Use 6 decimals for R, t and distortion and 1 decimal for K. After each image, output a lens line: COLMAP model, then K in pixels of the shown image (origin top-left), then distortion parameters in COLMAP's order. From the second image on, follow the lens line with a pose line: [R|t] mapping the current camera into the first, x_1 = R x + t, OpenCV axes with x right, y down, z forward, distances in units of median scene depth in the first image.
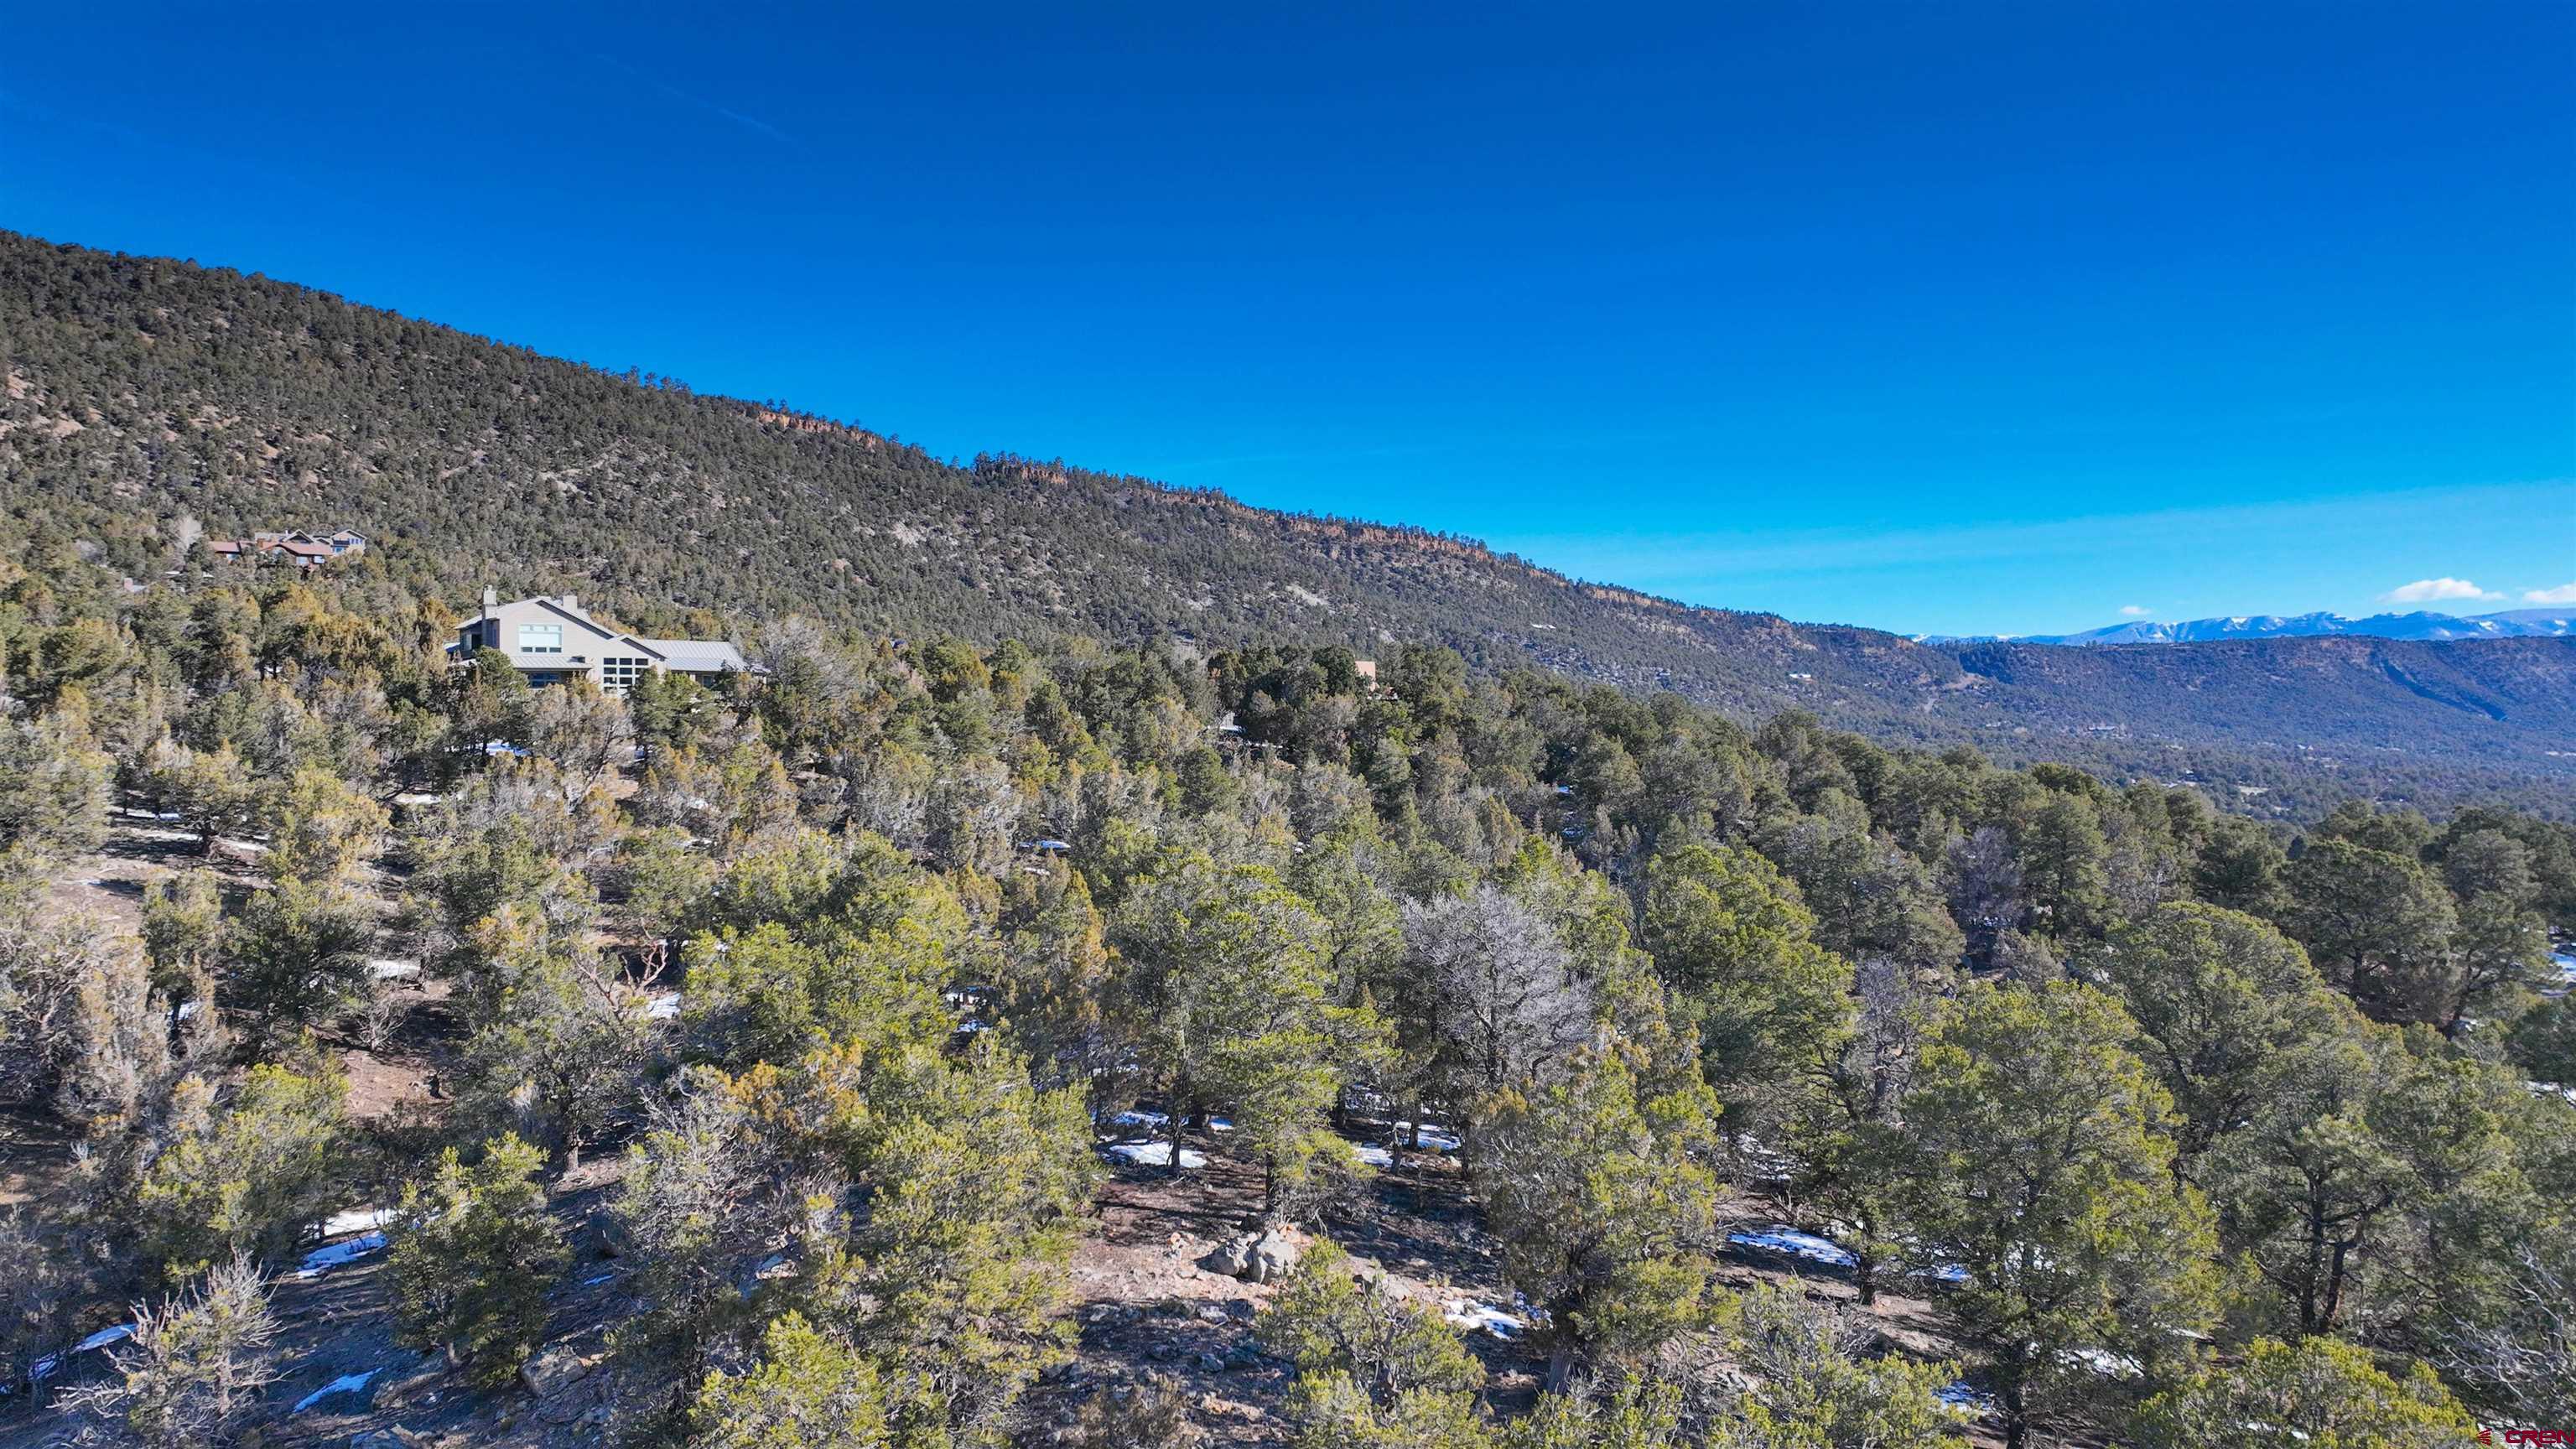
lens RADIAL K [[1852.4, 0, 1320.4], [0, 1852.4, 686.2], [0, 0, 1]] dist [0.007371, 0.006340]
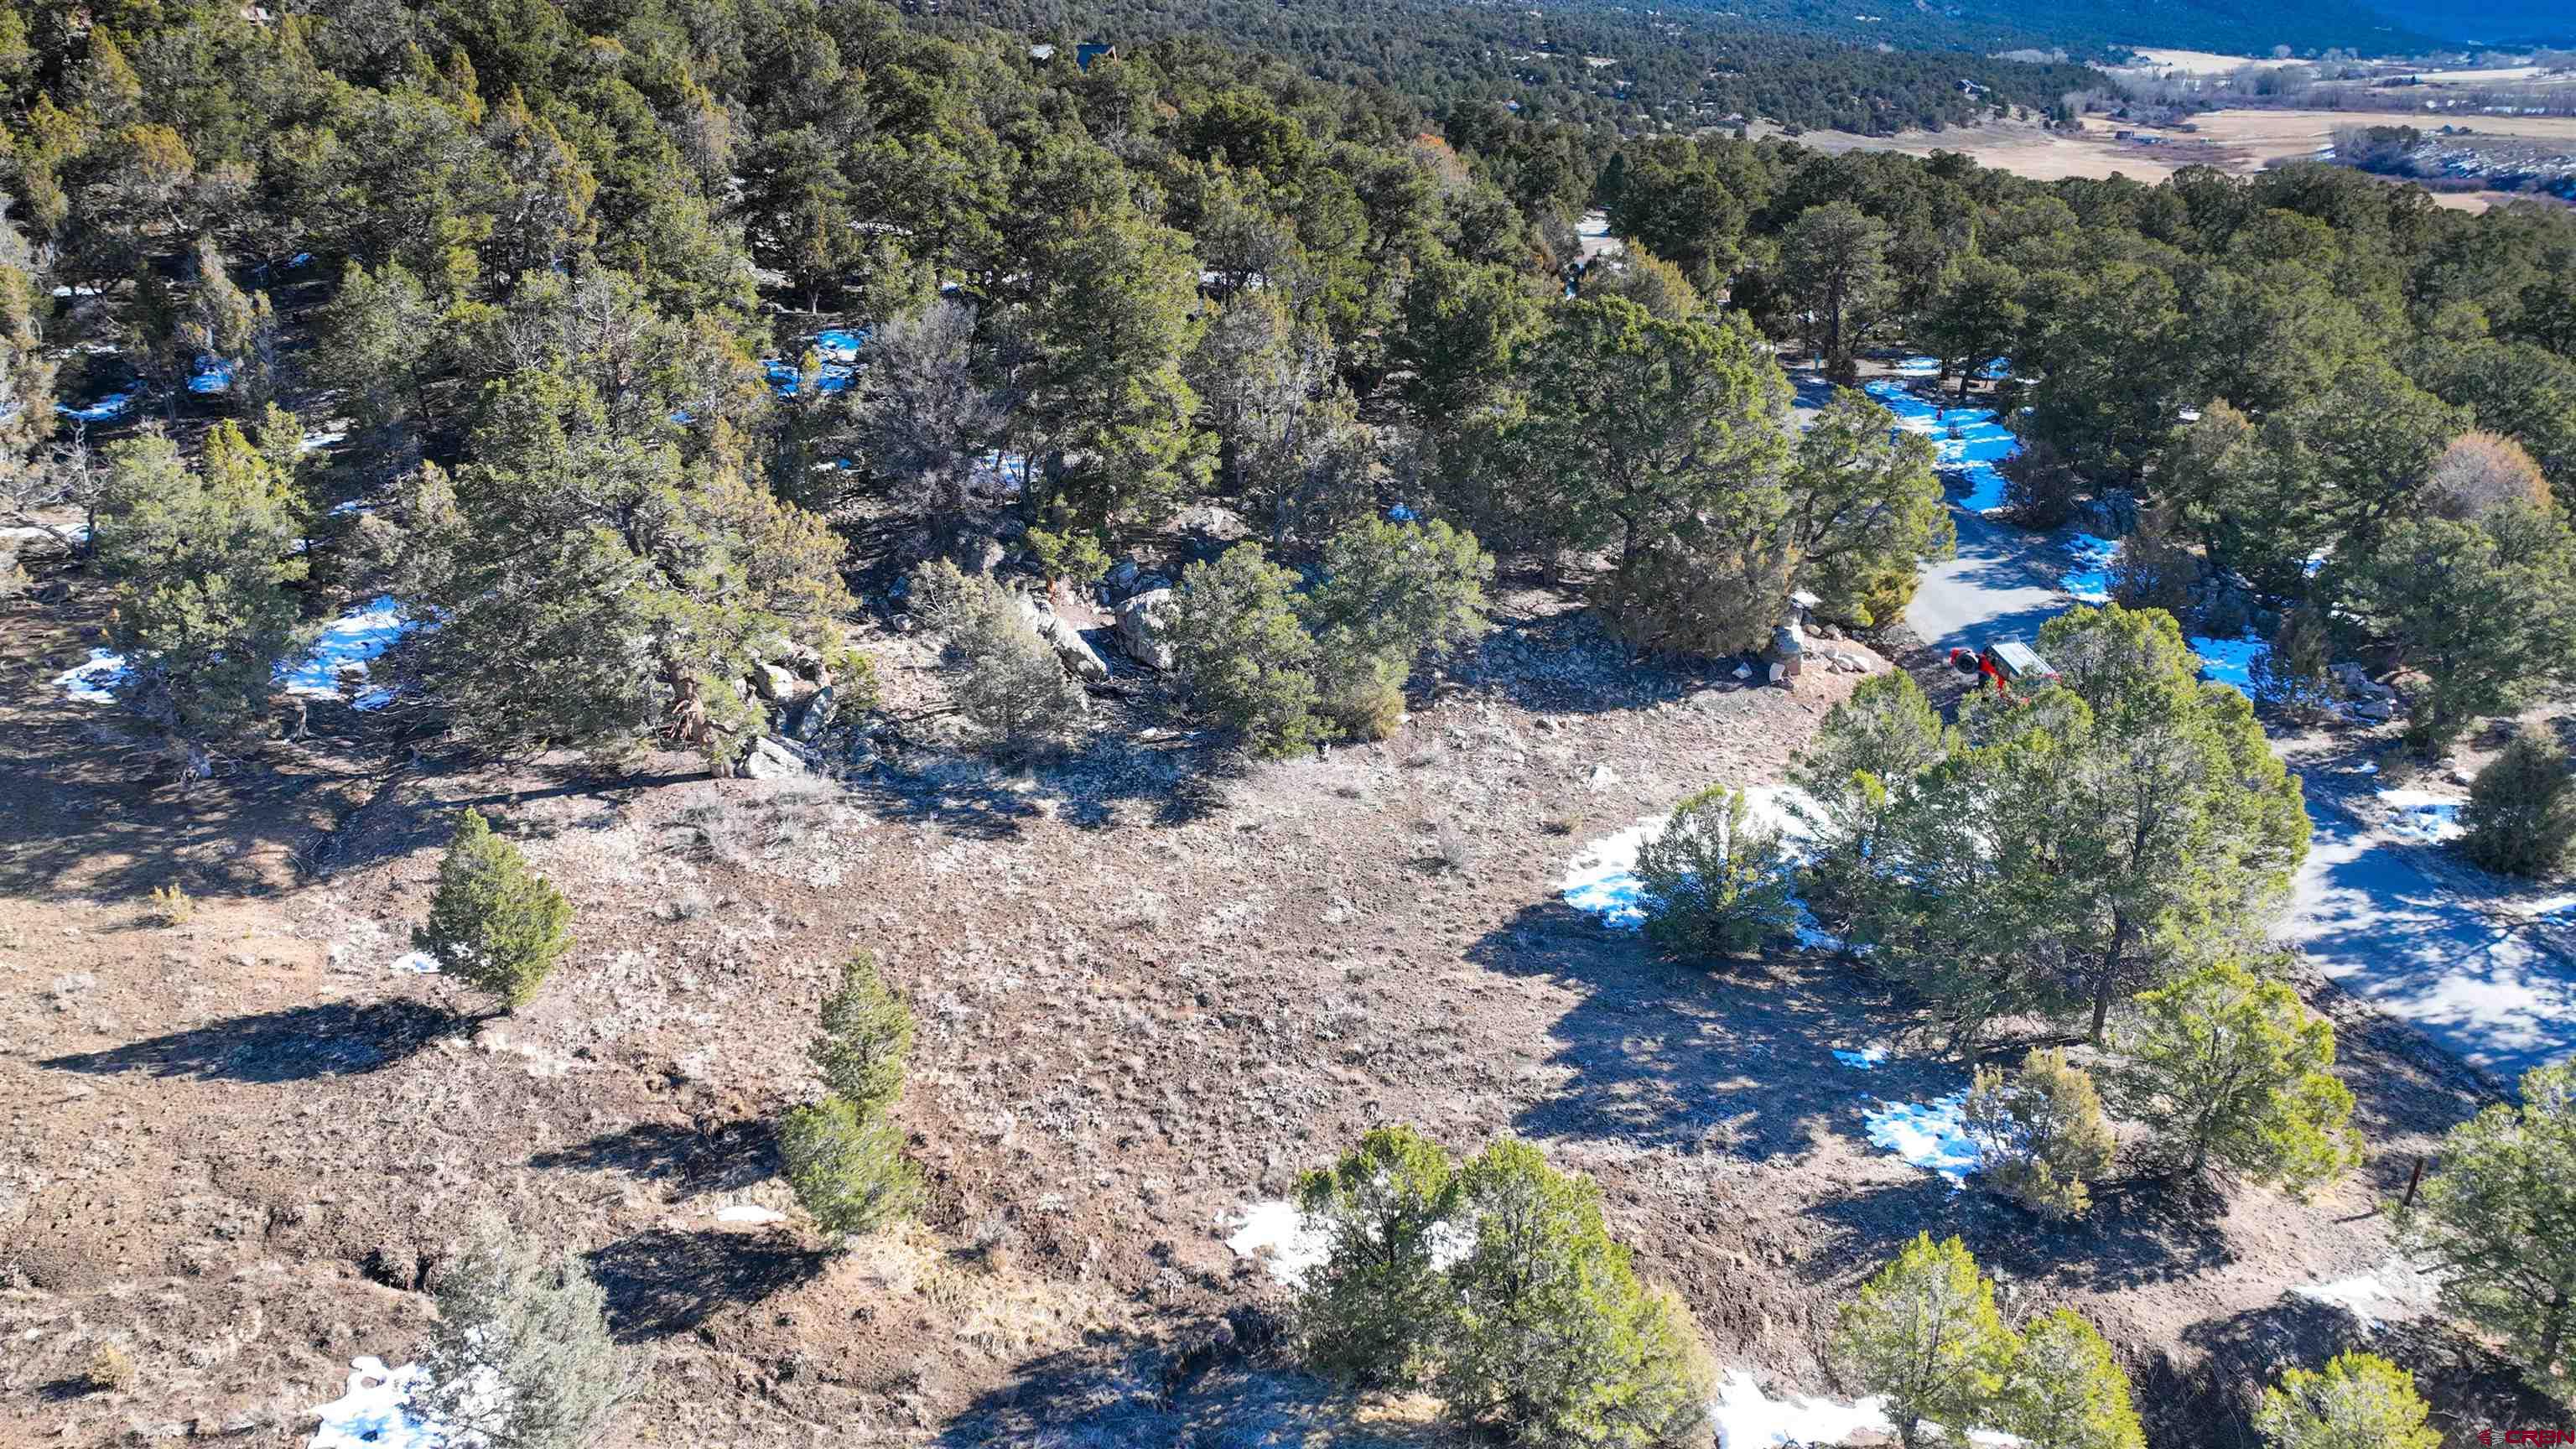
lens RADIAL K [[1852.4, 0, 1302.8], [0, 1852.4, 726.8], [0, 0, 1]] dist [0.007371, 0.006340]
pose [[0.951490, -0.111596, 0.286730, 0.207632], [-0.009249, 0.921111, 0.389191, -0.005511], [-0.307542, -0.372963, 0.875395, 0.363025]]
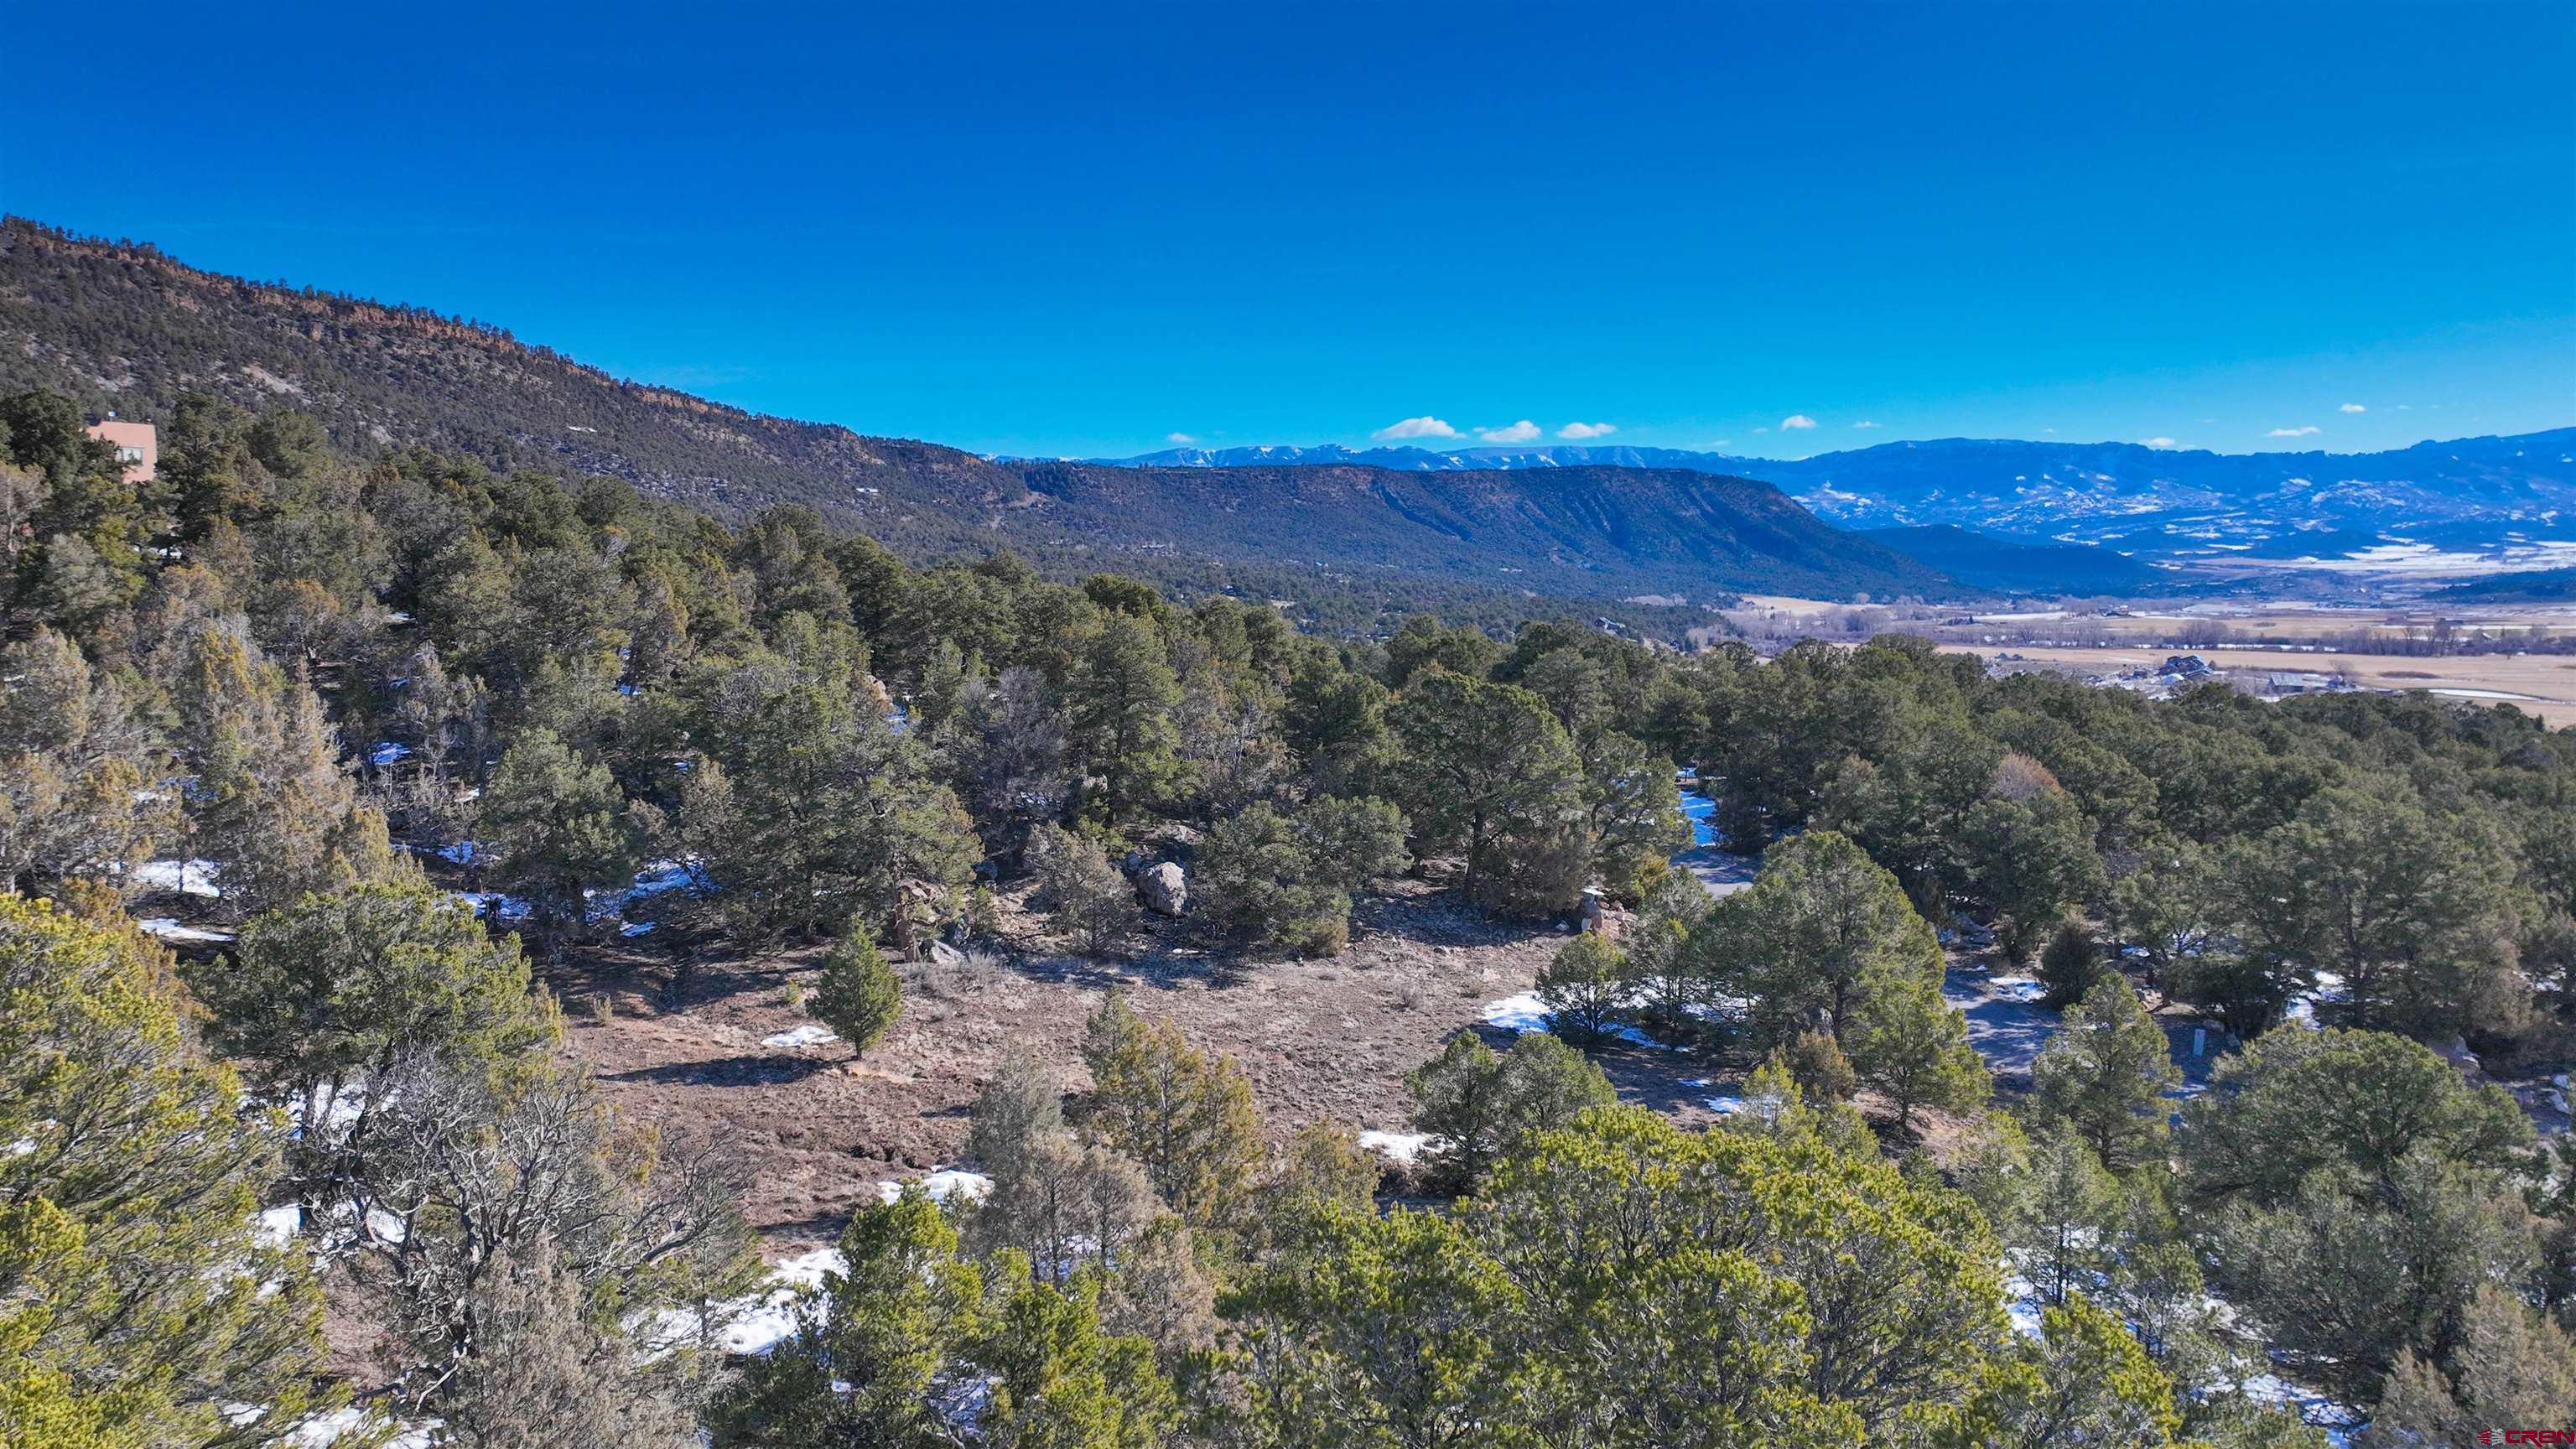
lens RADIAL K [[1852.4, 0, 1304.3], [0, 1852.4, 722.3], [0, 0, 1]] dist [0.007371, 0.006340]
pose [[0.886814, -0.039142, 0.460465, 0.097249], [-0.015208, 0.993395, 0.113733, 0.012225], [-0.461876, -0.107863, 0.880362, 0.246102]]
